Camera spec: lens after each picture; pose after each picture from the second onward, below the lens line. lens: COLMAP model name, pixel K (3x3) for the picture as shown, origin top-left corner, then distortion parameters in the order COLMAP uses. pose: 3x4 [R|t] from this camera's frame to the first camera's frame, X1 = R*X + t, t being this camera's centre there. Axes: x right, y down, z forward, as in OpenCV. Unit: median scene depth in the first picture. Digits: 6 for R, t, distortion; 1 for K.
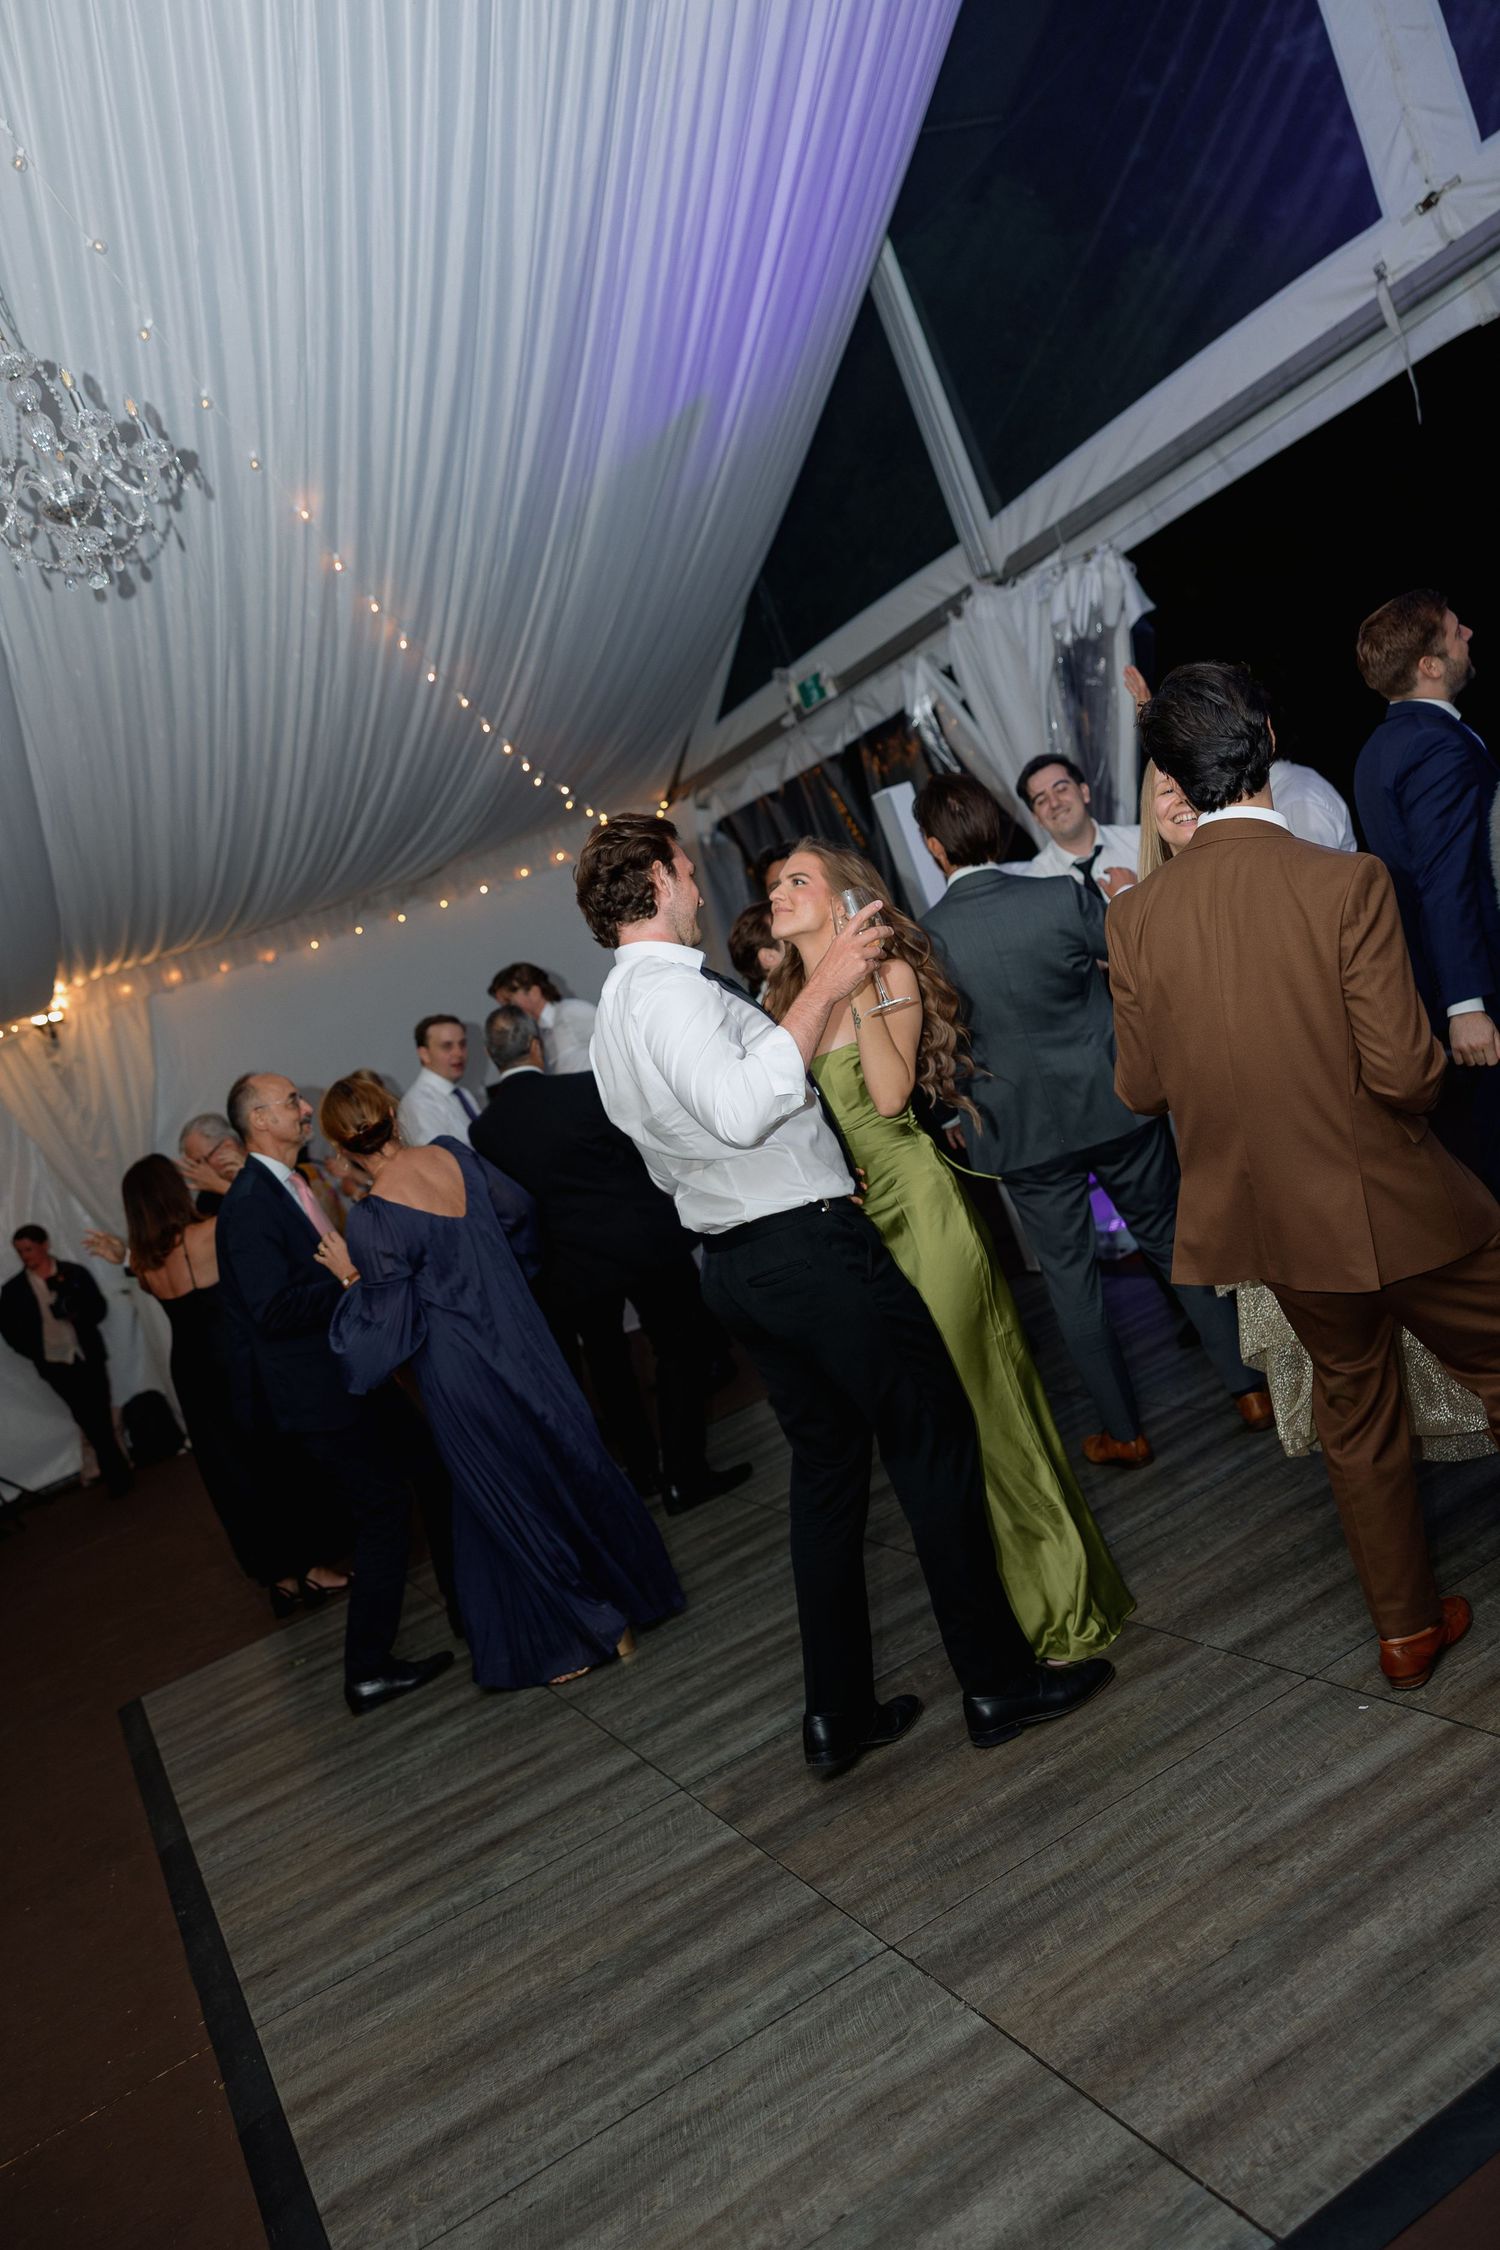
lens RADIAL K [[1754.4, 0, 764.2], [0, 1754.4, 1127.6], [0, 0, 1]] dist [0.012341, -0.017040]
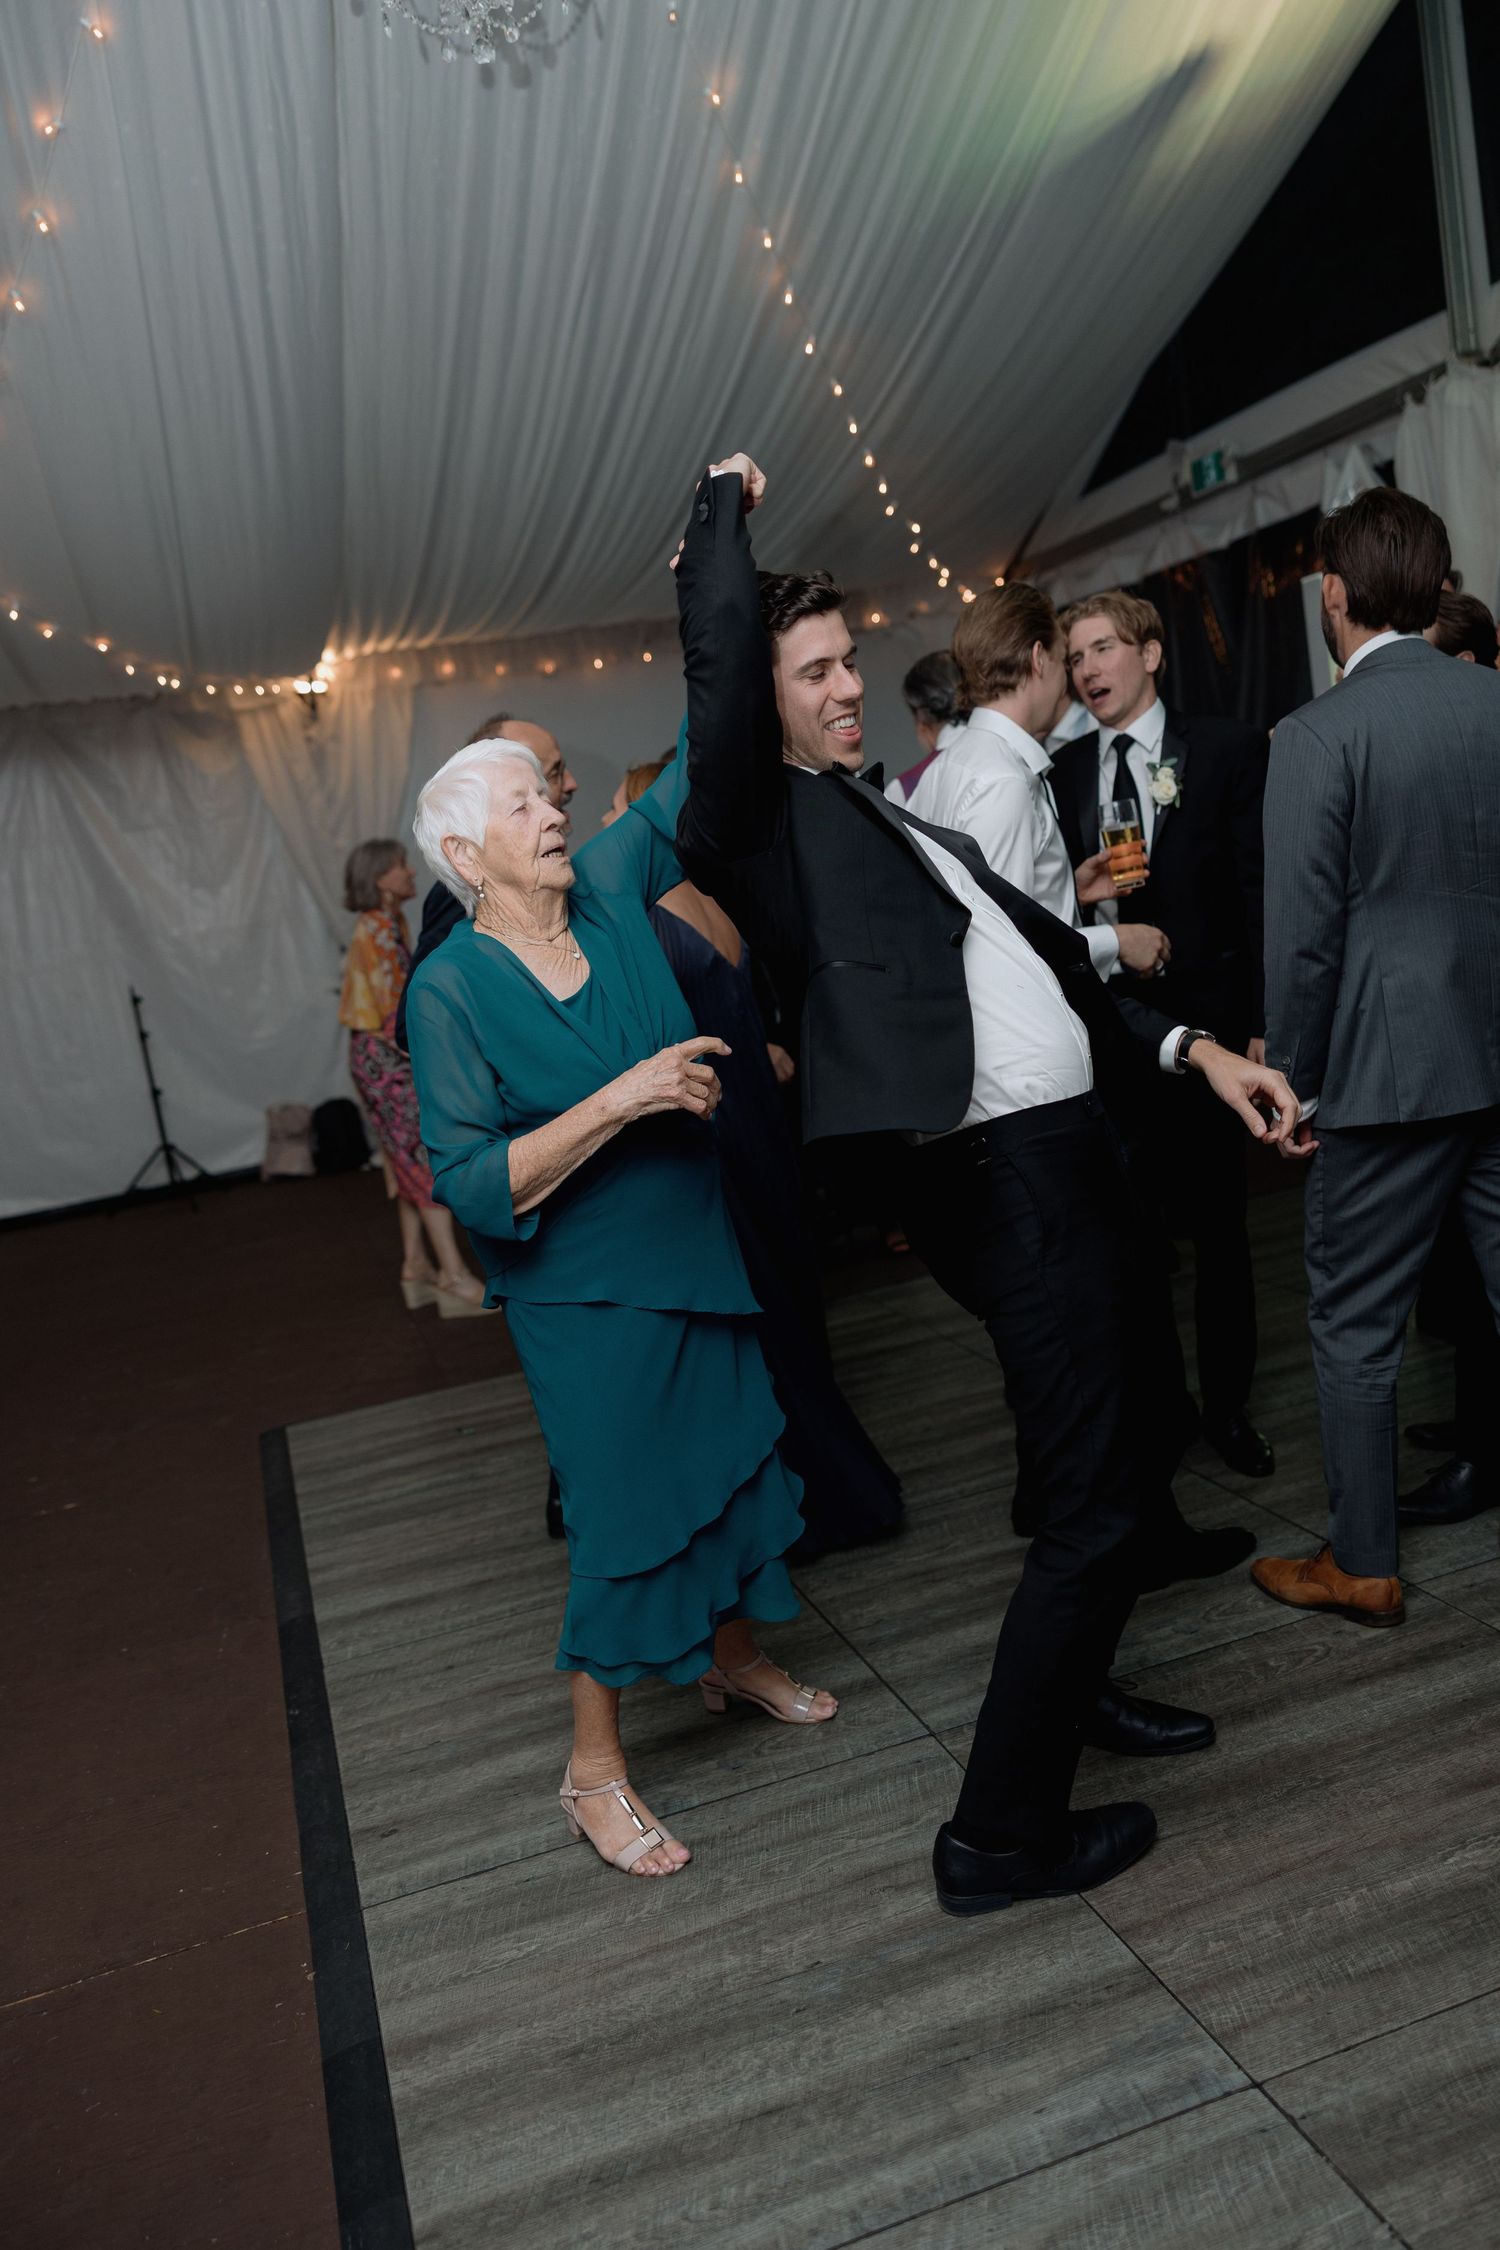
lens RADIAL K [[1754.4, 0, 763.6], [0, 1754.4, 1121.3], [0, 0, 1]] dist [0.012341, -0.017040]
pose [[0.973494, 0.207102, -0.097047, -0.092109], [-0.196854, 0.974743, 0.105470, 0.040878], [0.116439, -0.083571, 0.989676, 0.224399]]
